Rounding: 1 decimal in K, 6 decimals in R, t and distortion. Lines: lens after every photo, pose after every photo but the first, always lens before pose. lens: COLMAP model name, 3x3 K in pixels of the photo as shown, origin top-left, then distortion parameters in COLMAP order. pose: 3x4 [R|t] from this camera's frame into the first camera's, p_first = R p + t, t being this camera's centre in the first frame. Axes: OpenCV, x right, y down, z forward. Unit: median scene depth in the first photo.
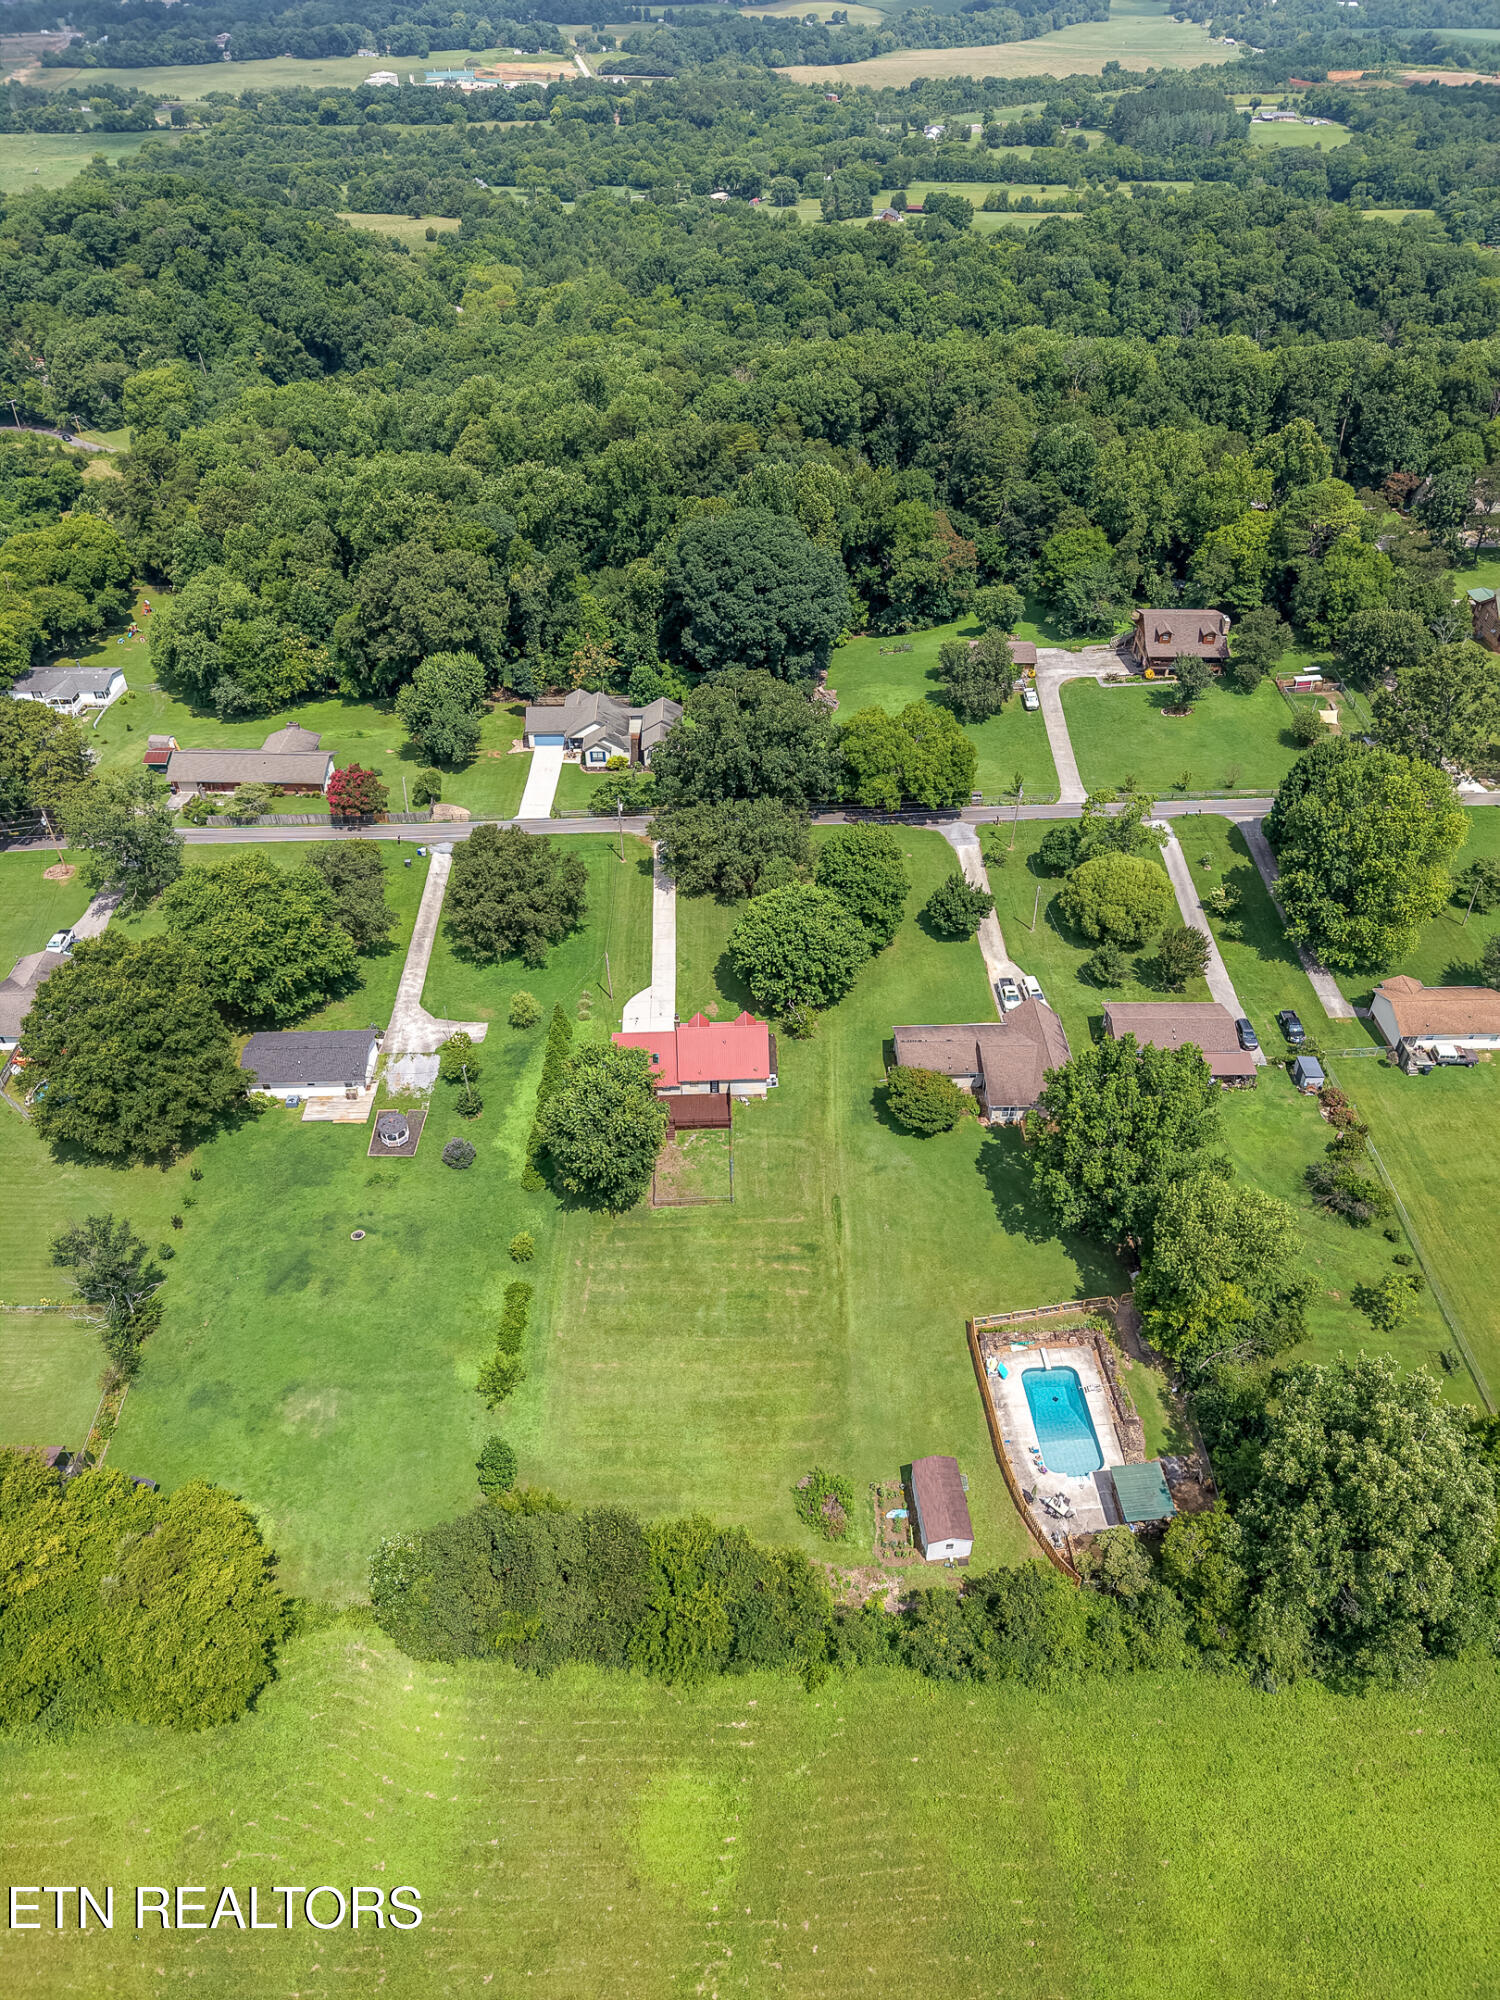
lens RADIAL K [[1332.5, 0, 750.0], [0, 1332.5, 1000.0], [0, 0, 1]] dist [0.037914, -0.039518]
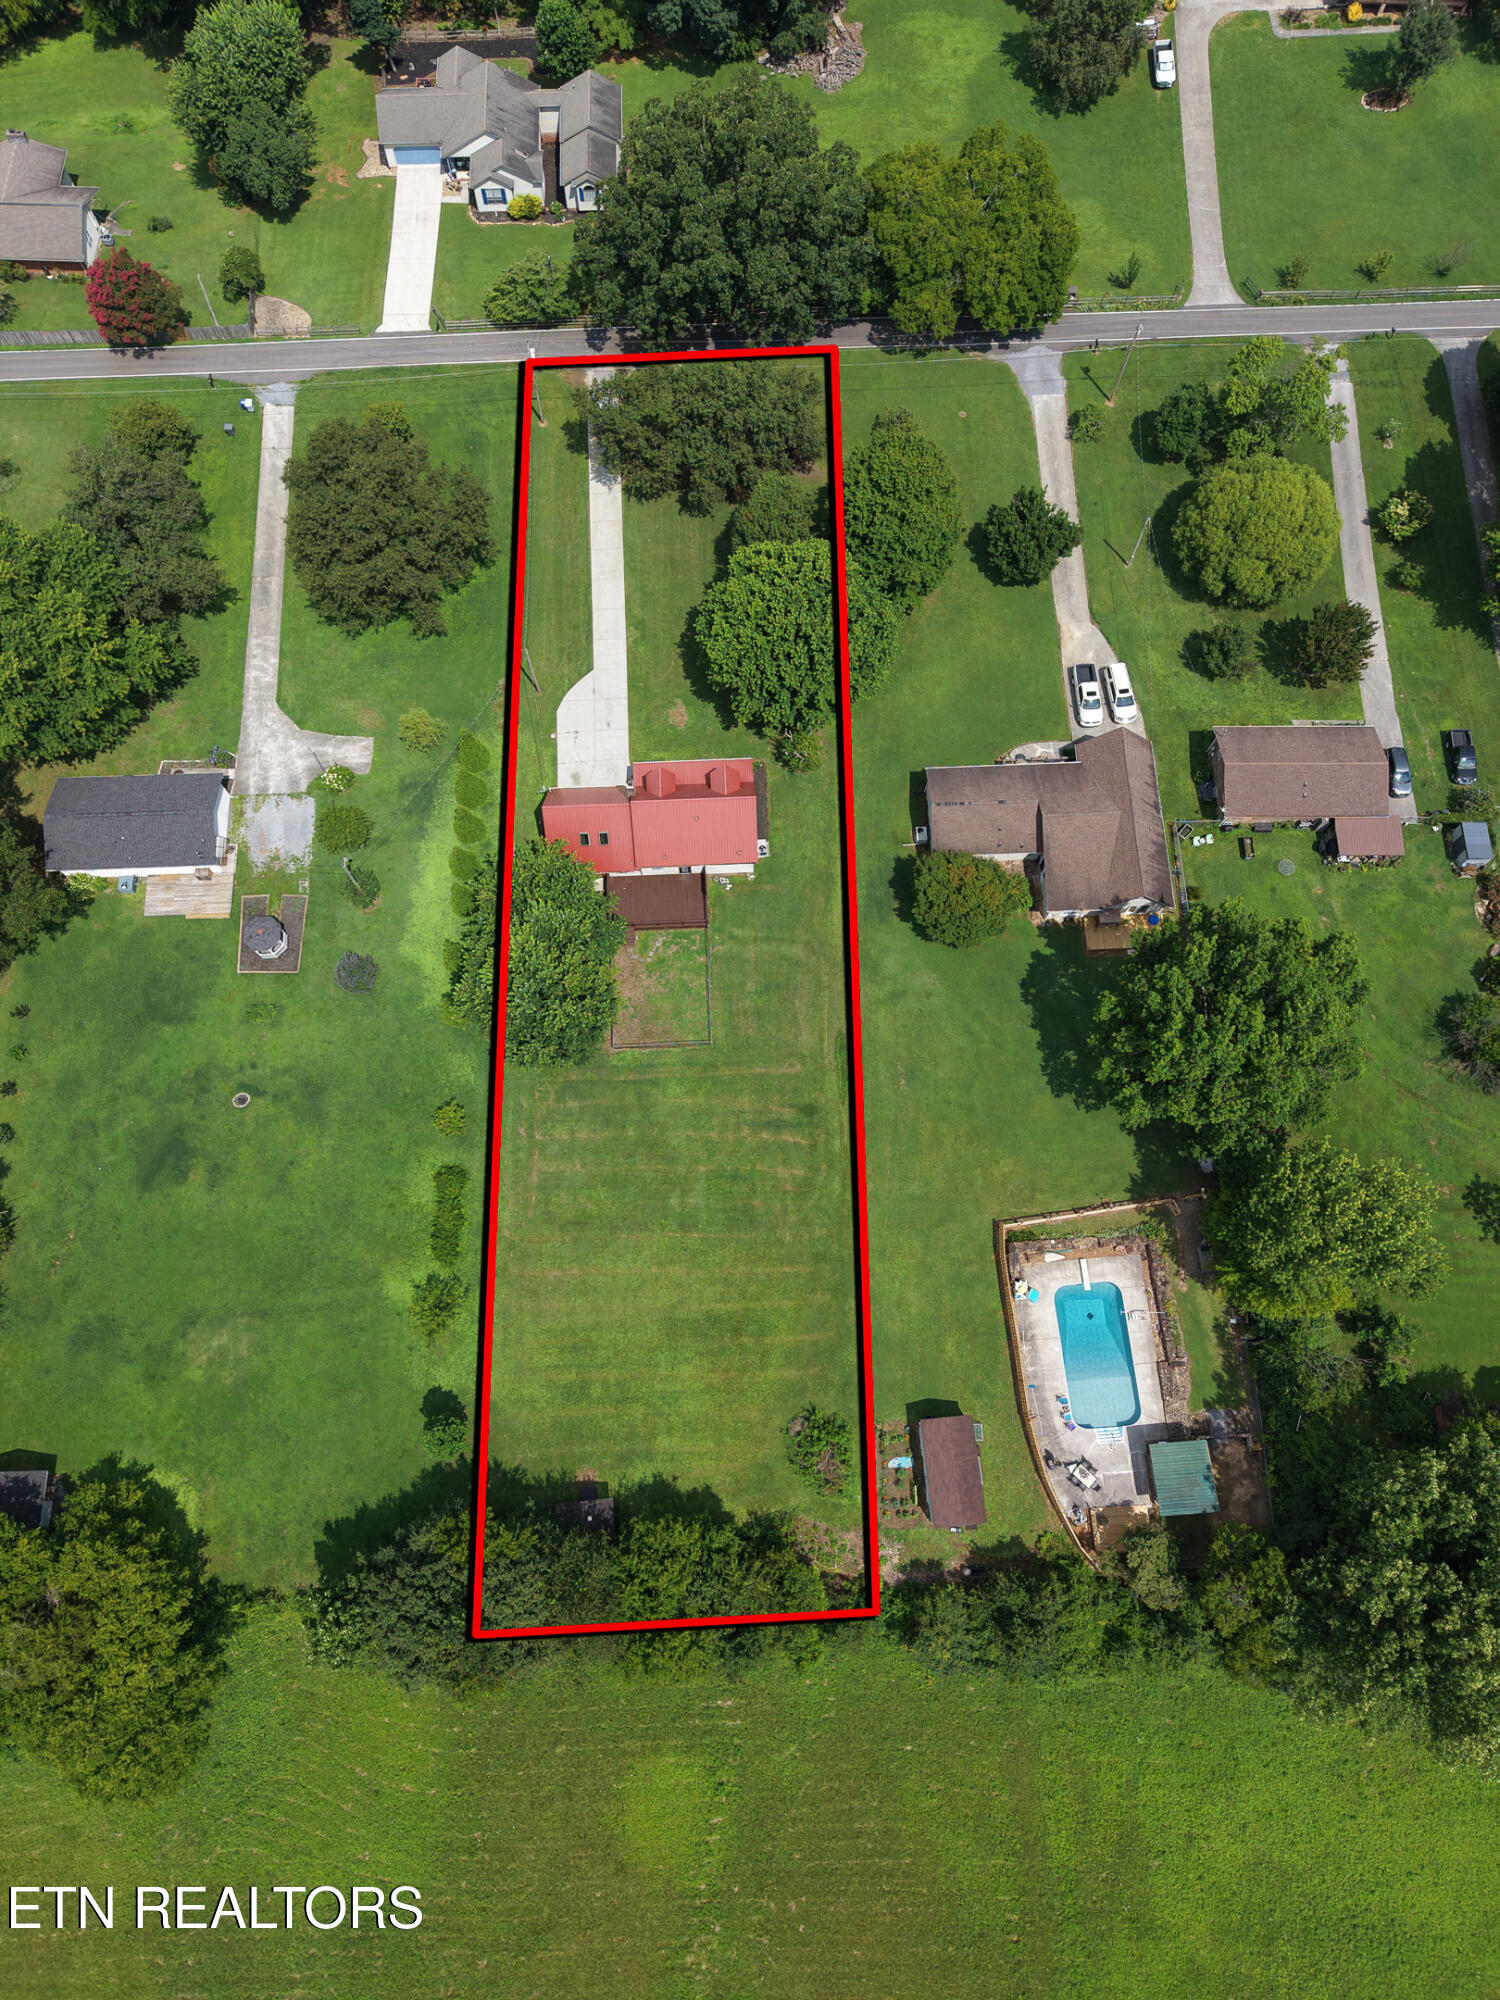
lens RADIAL K [[1332.5, 0, 750.0], [0, 1332.5, 1000.0], [0, 0, 1]] dist [0.037914, -0.039518]
pose [[0.999894, -0.005842, 0.013371, -0.000271], [-0.002119, 0.848495, 0.529200, -0.299098], [-0.014437, -0.529172, 0.848392, 0.351441]]
